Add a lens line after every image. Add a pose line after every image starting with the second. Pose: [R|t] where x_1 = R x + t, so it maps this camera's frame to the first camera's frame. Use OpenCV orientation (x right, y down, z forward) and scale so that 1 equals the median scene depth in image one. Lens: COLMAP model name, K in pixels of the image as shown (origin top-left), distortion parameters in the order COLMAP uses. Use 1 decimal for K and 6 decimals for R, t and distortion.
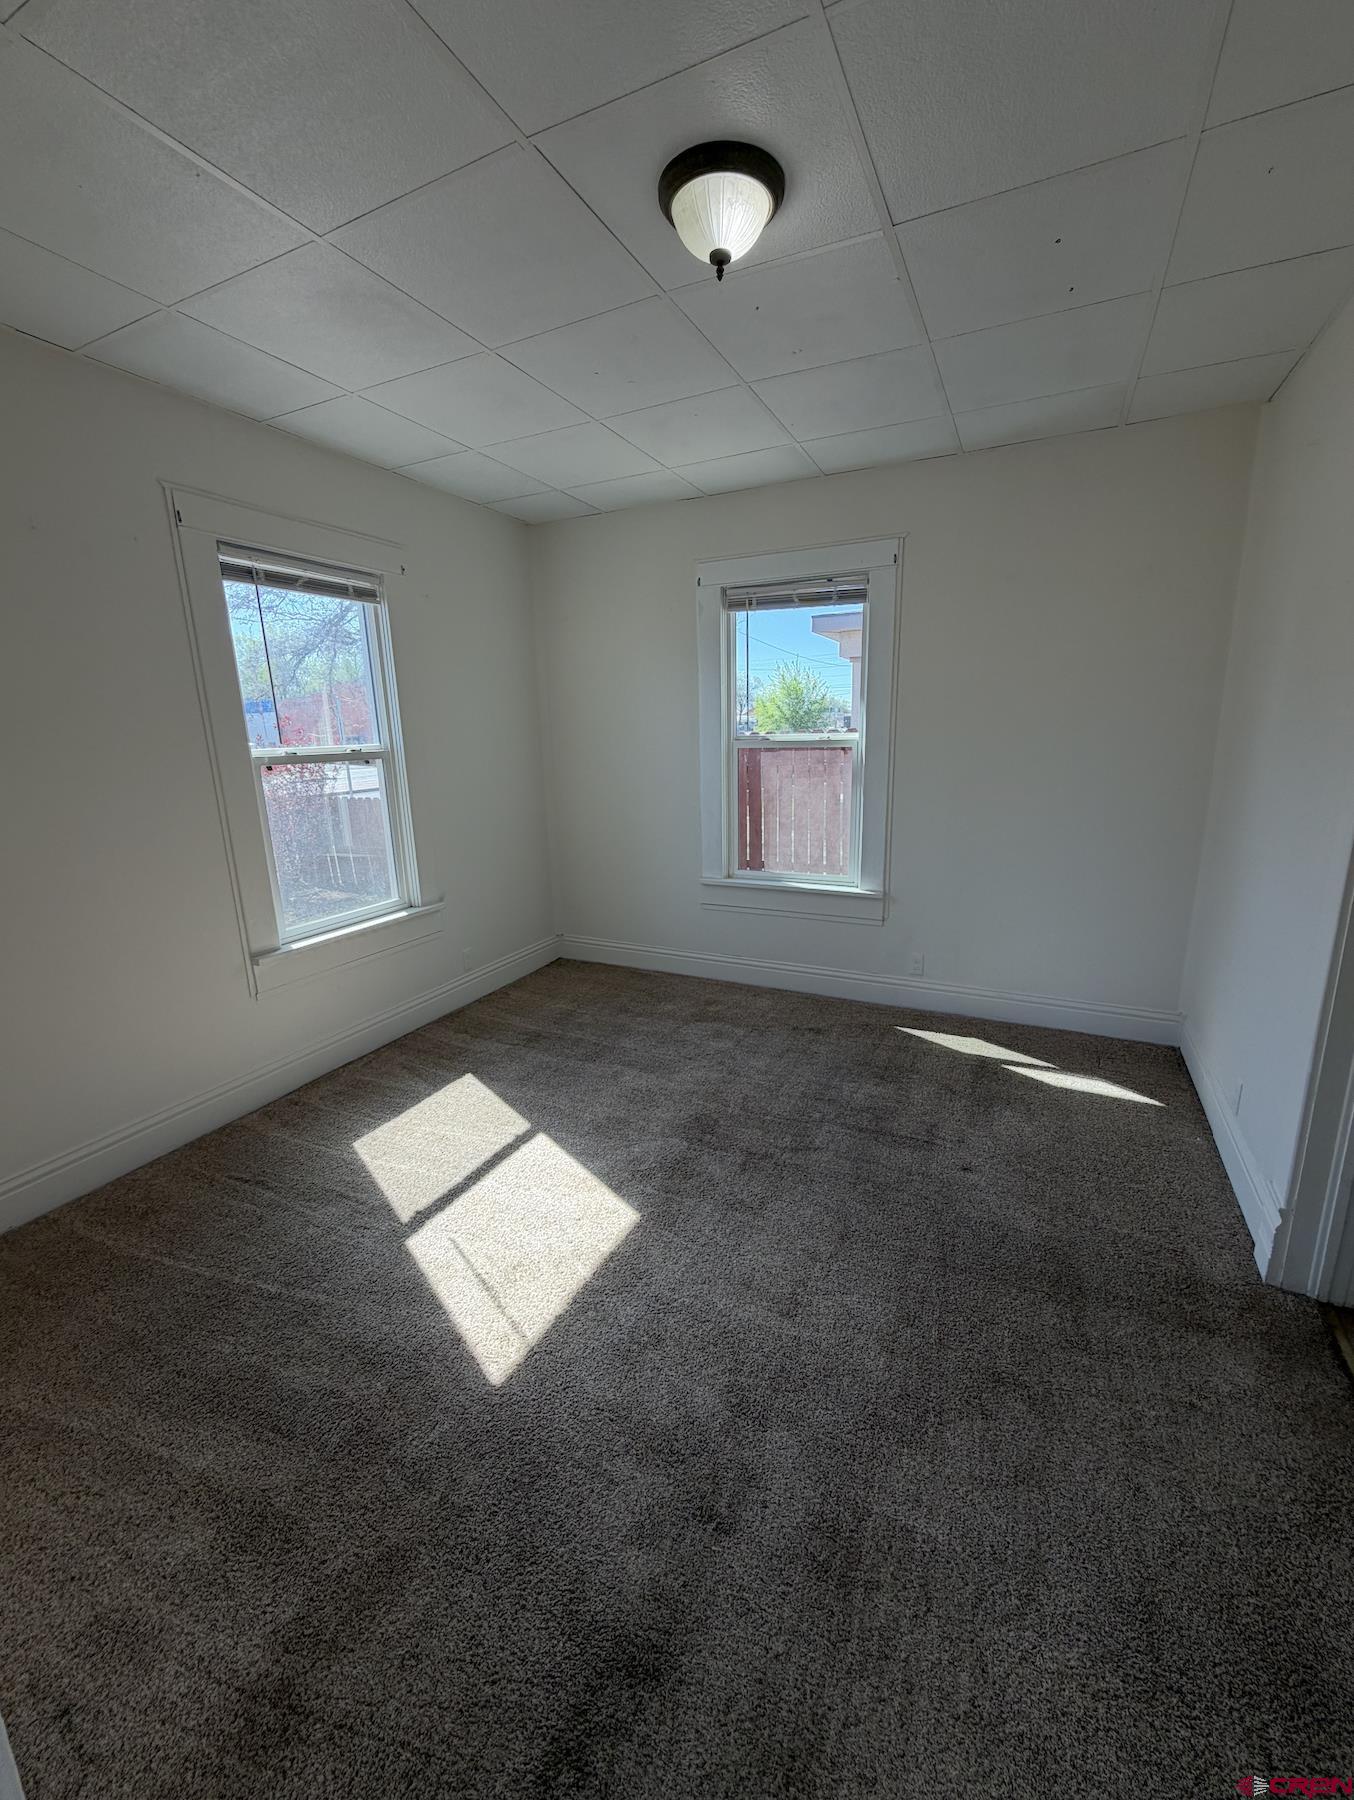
lens RADIAL K [[737.6, 0, 677.9], [0, 737.6, 895.8], [0, 0, 1]] dist [0.000554, 0.000051]
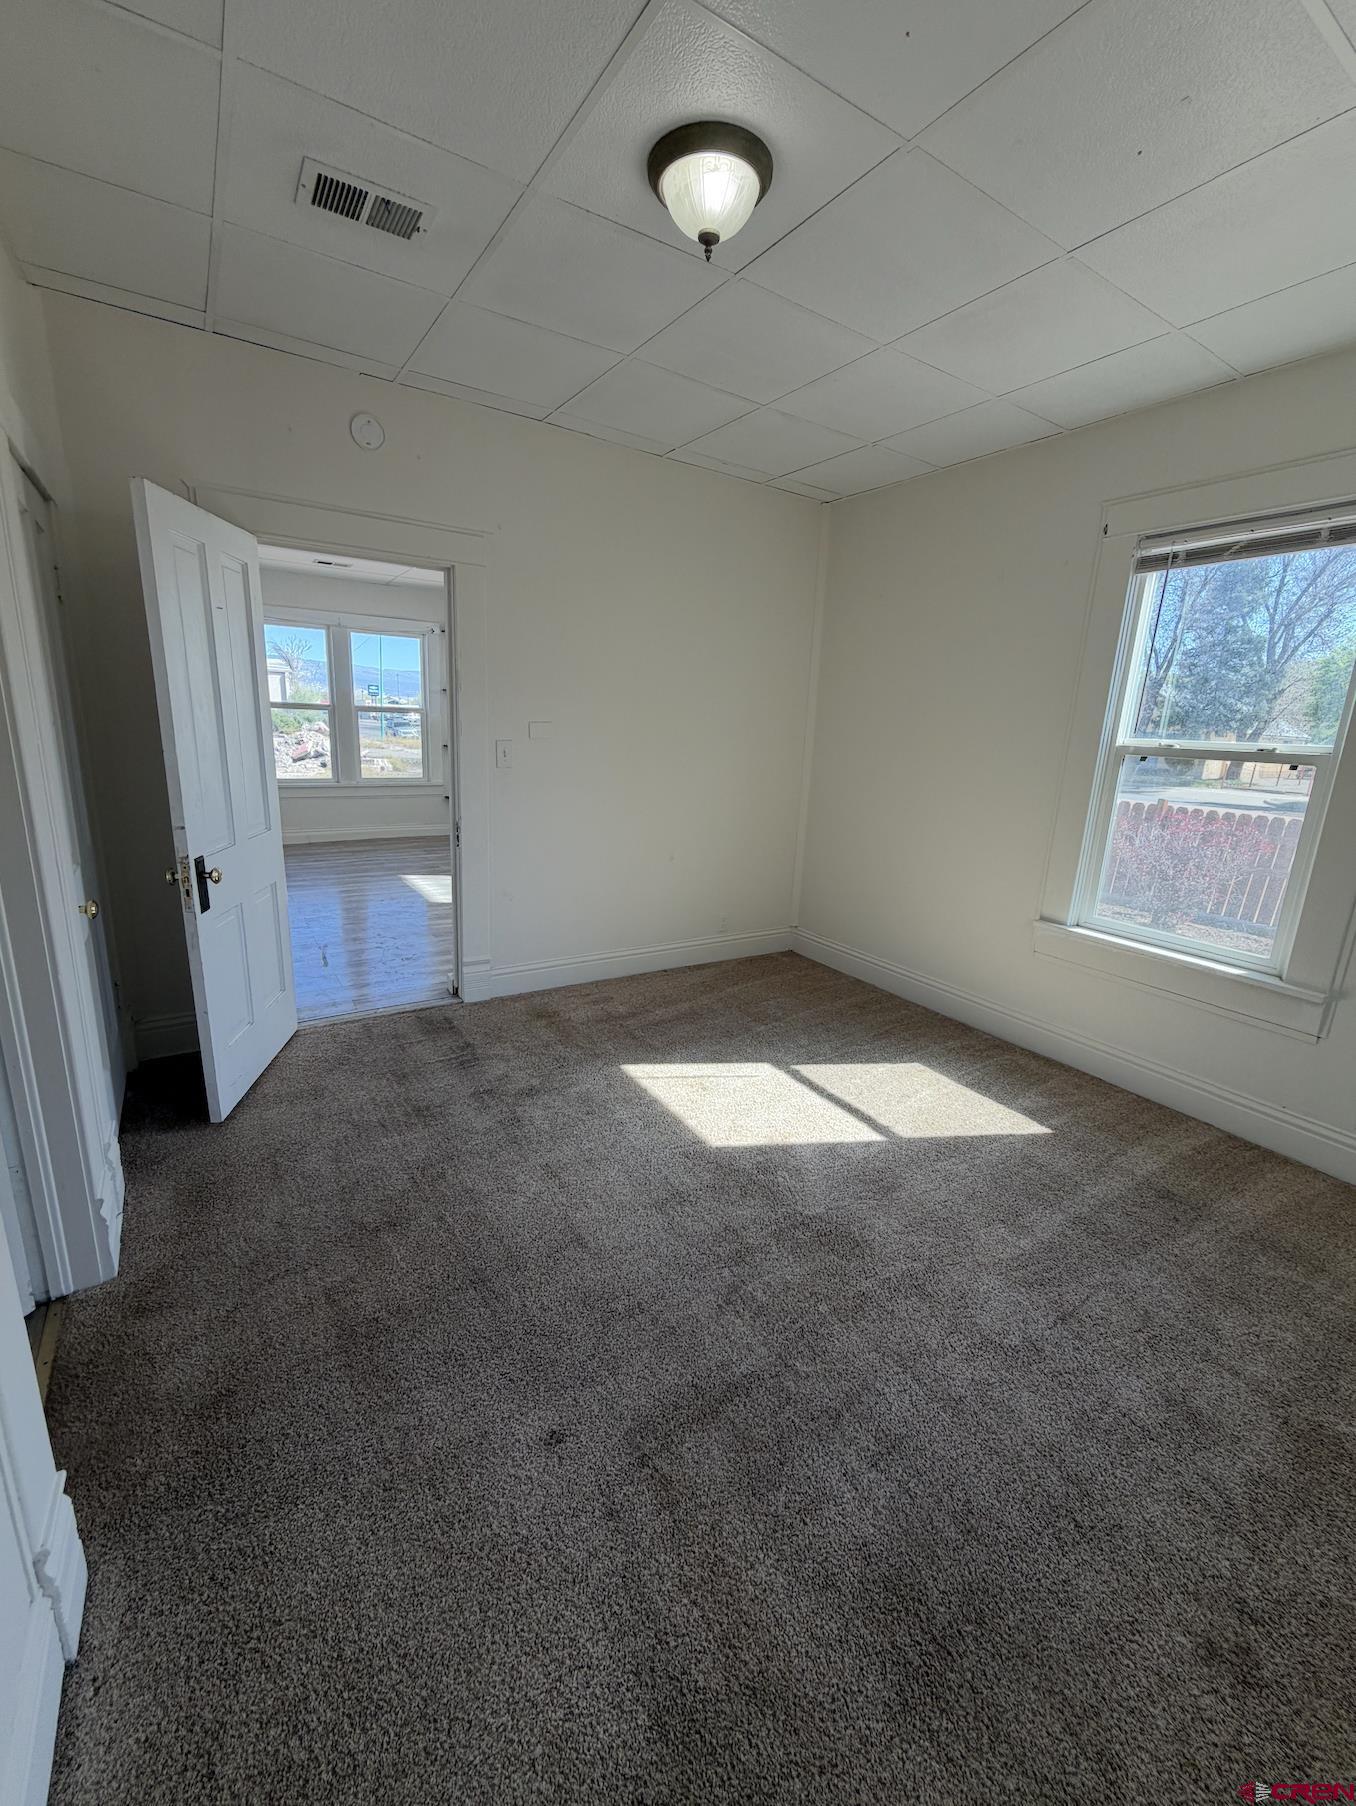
lens RADIAL K [[740.0, 0, 678.9], [0, 740.0, 898.8], [0, 0, 1]] dist [0.000554, 0.000051]
pose [[-0.518625, 0.208530, -0.829182, 0.711712], [-0.212482, 0.907942, 0.361238, -0.261160], [0.828179, 0.363533, -0.426572, 1.116912]]
